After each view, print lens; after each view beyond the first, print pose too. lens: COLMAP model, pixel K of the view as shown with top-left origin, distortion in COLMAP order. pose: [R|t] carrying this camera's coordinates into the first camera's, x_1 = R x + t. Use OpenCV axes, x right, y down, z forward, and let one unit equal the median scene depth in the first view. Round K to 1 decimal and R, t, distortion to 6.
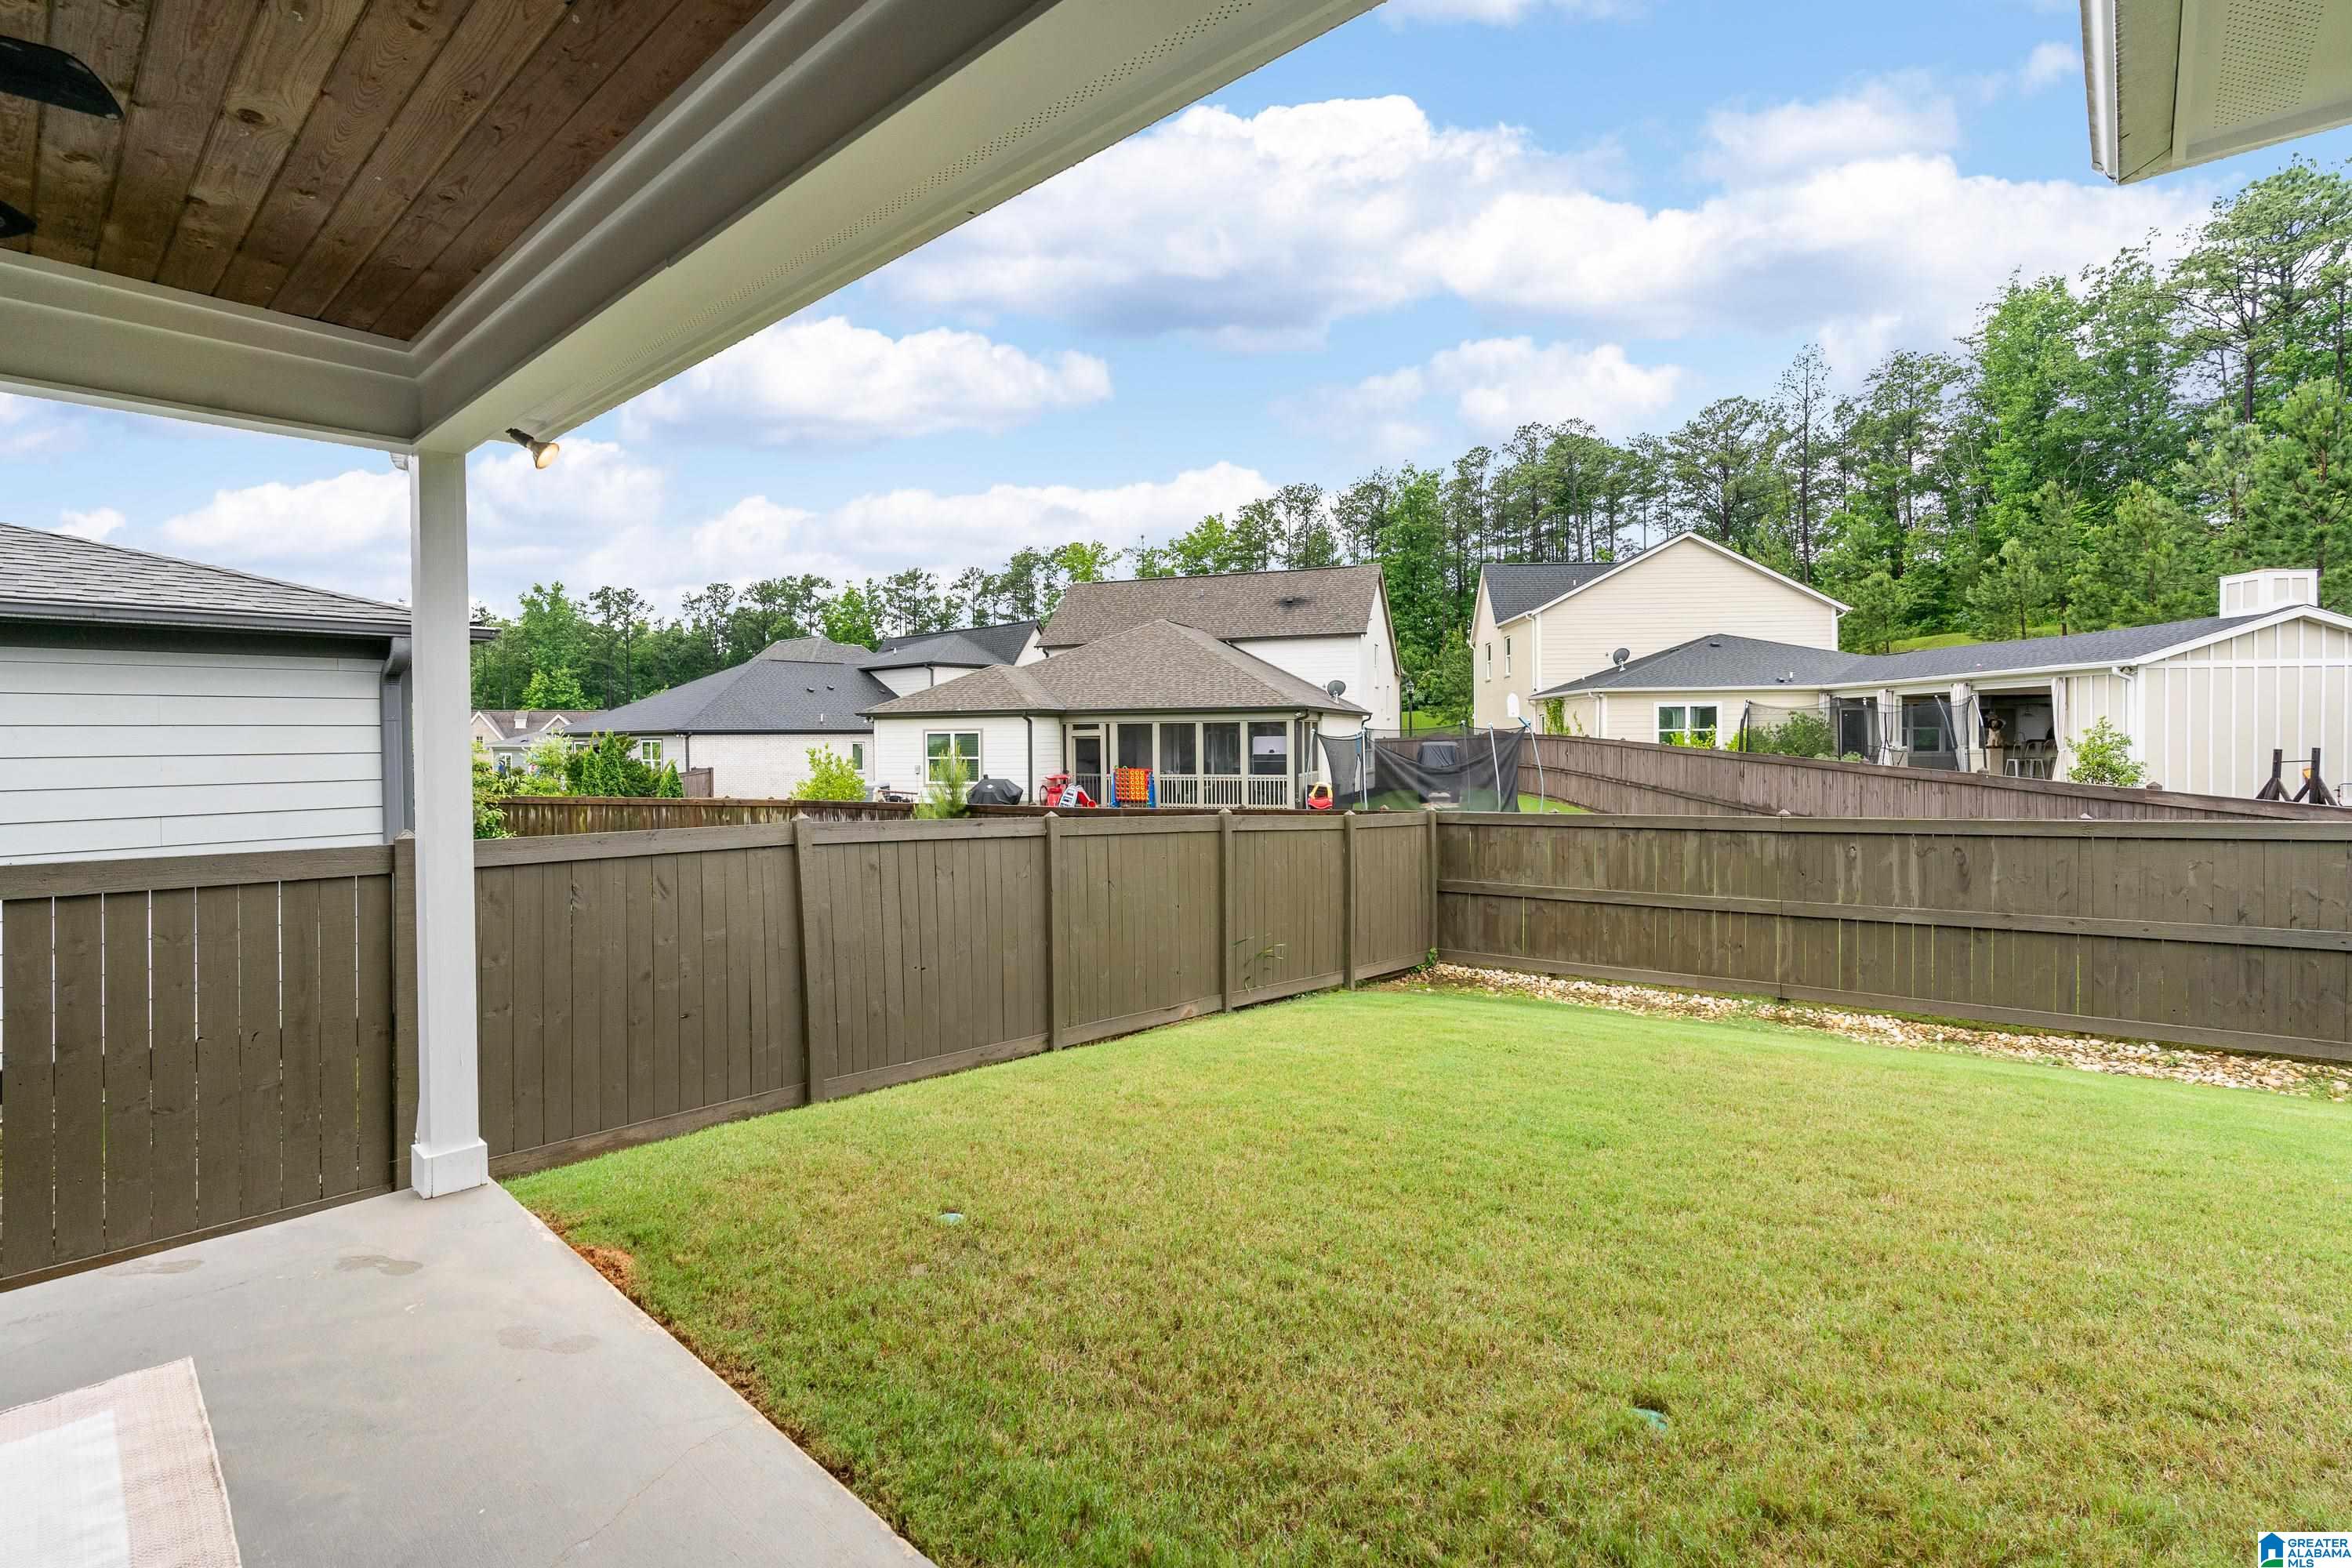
lens RADIAL K [[1080.1, 0, 1179.9], [0, 1080.1, 758.1], [0, 0, 1]] dist [-0.001143, -0.000129]
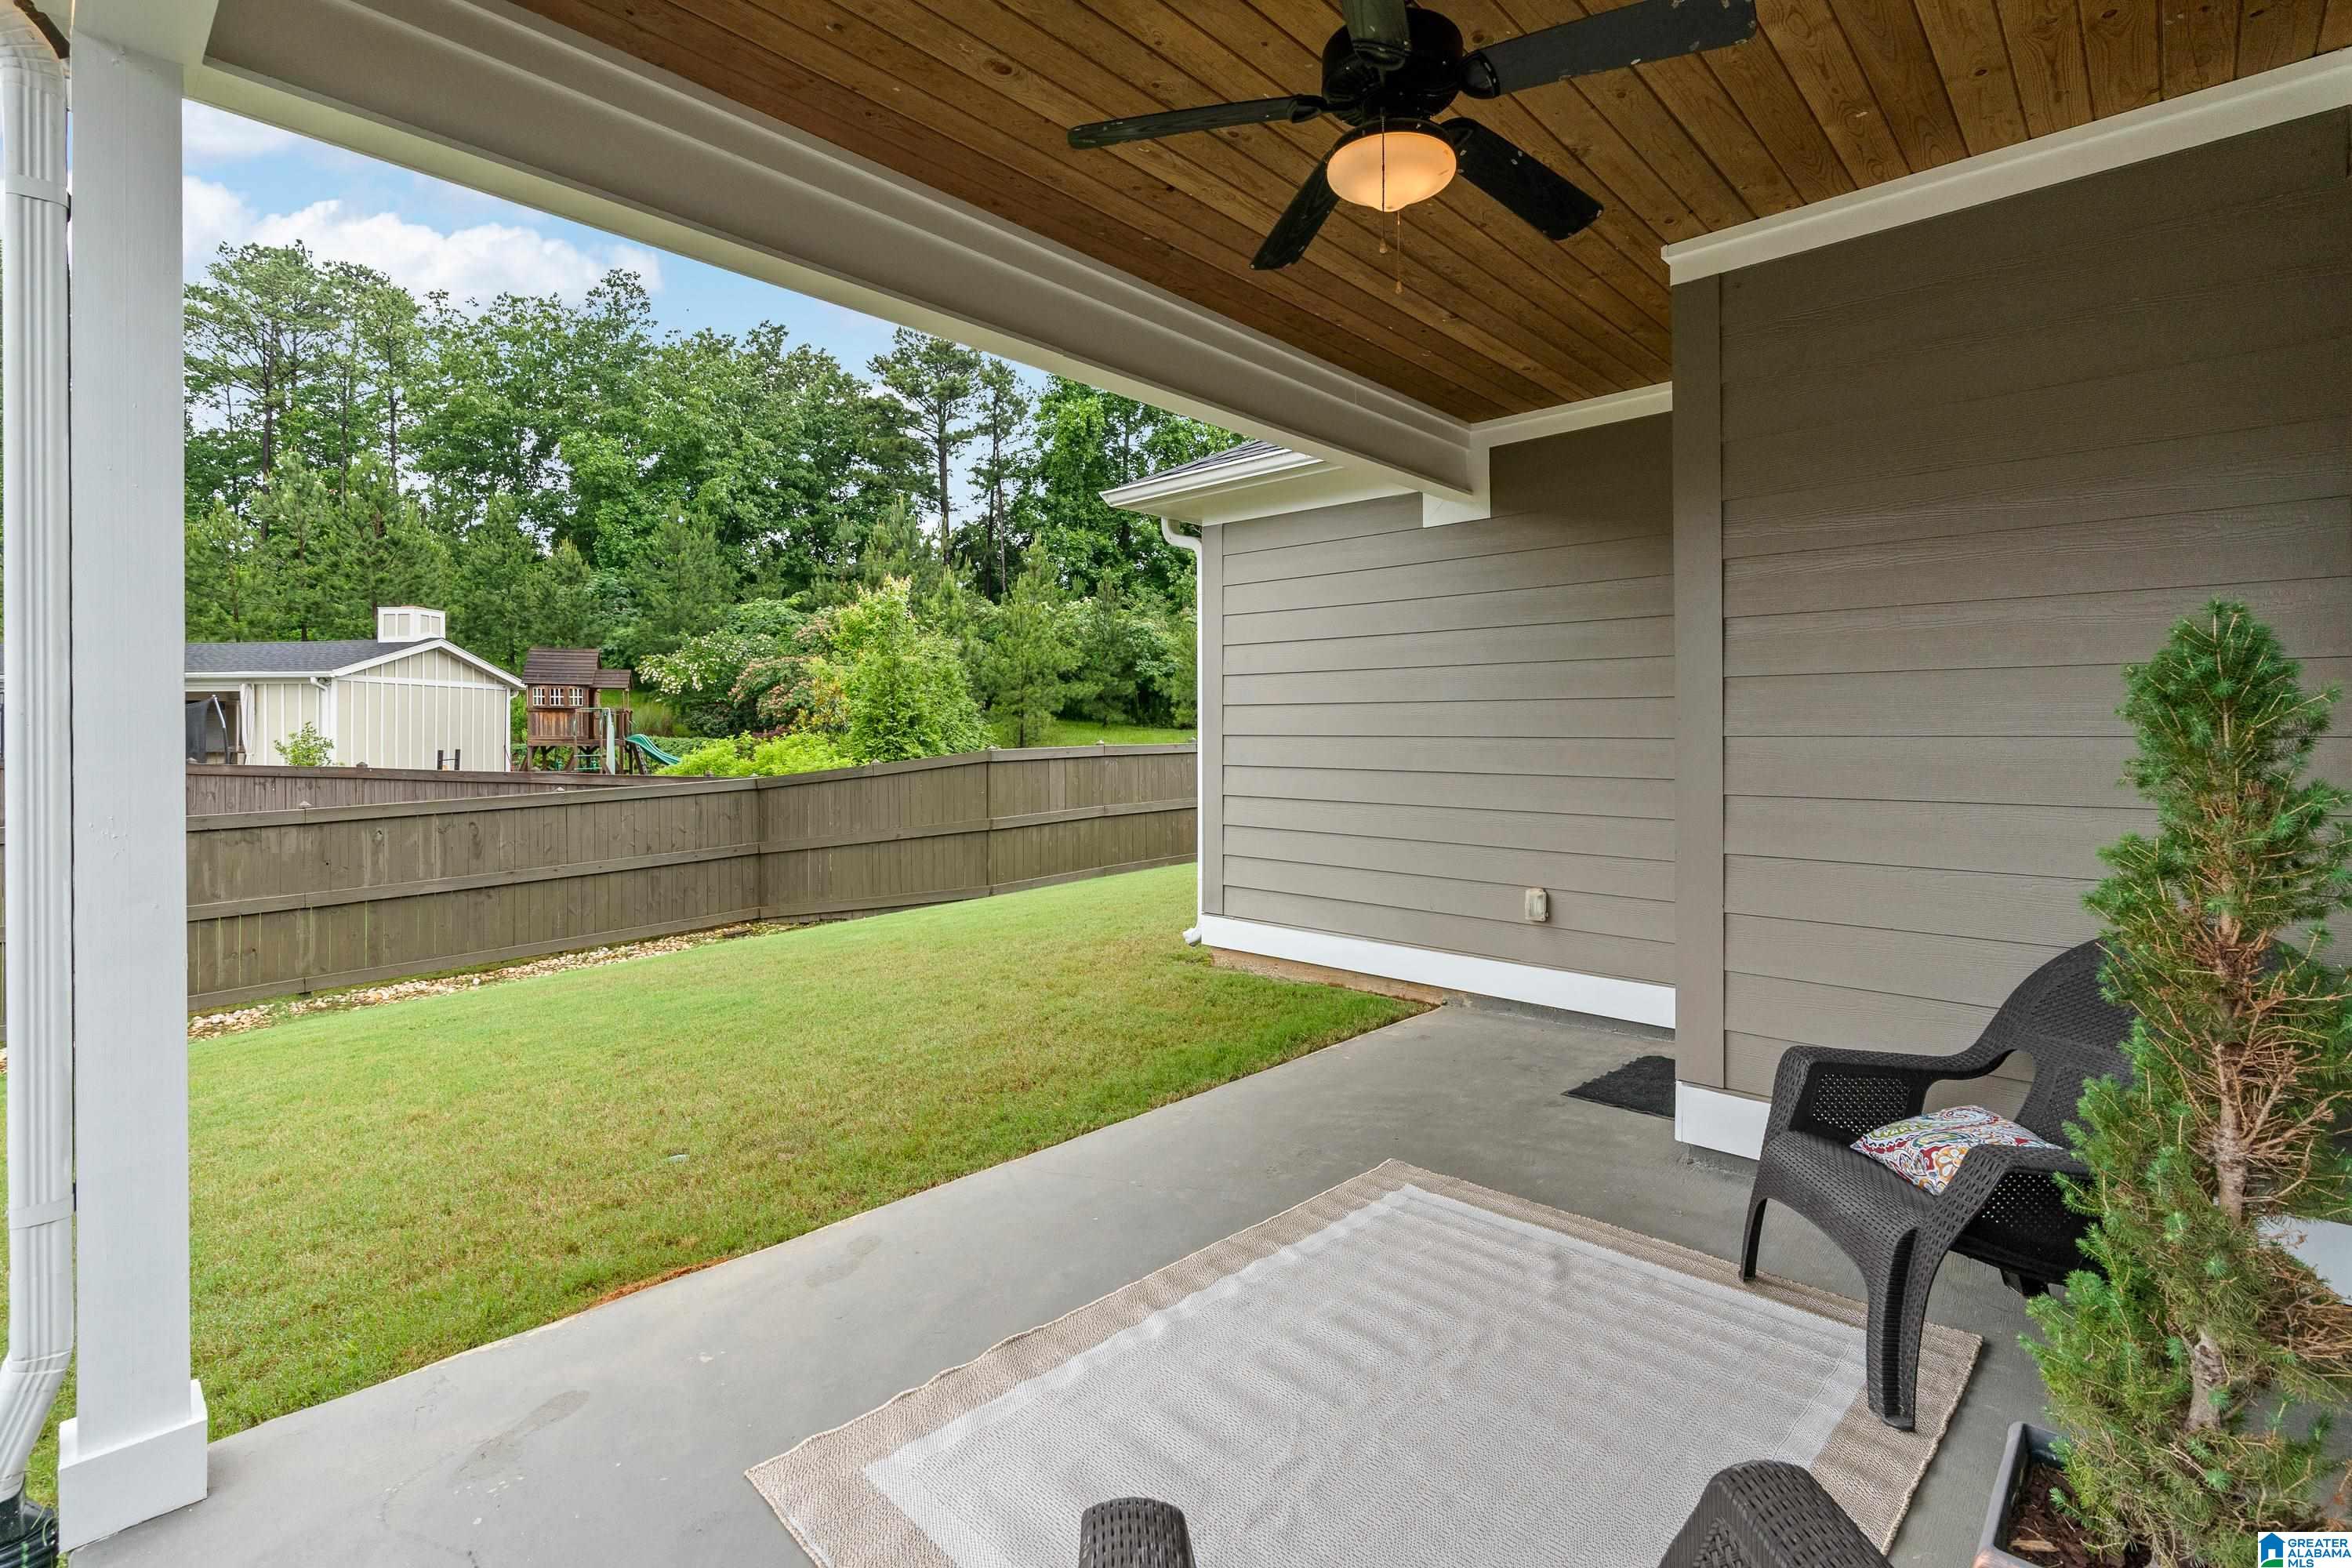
lens RADIAL K [[1080.1, 0, 1179.9], [0, 1080.1, 758.1], [0, 0, 1]] dist [-0.001143, -0.000129]
pose [[0.024708, -0.011190, 0.999632, -0.406599], [0.025922, 0.999608, 0.010549, 0.017959], [-0.999359, 0.025652, 0.024988, 0.167998]]
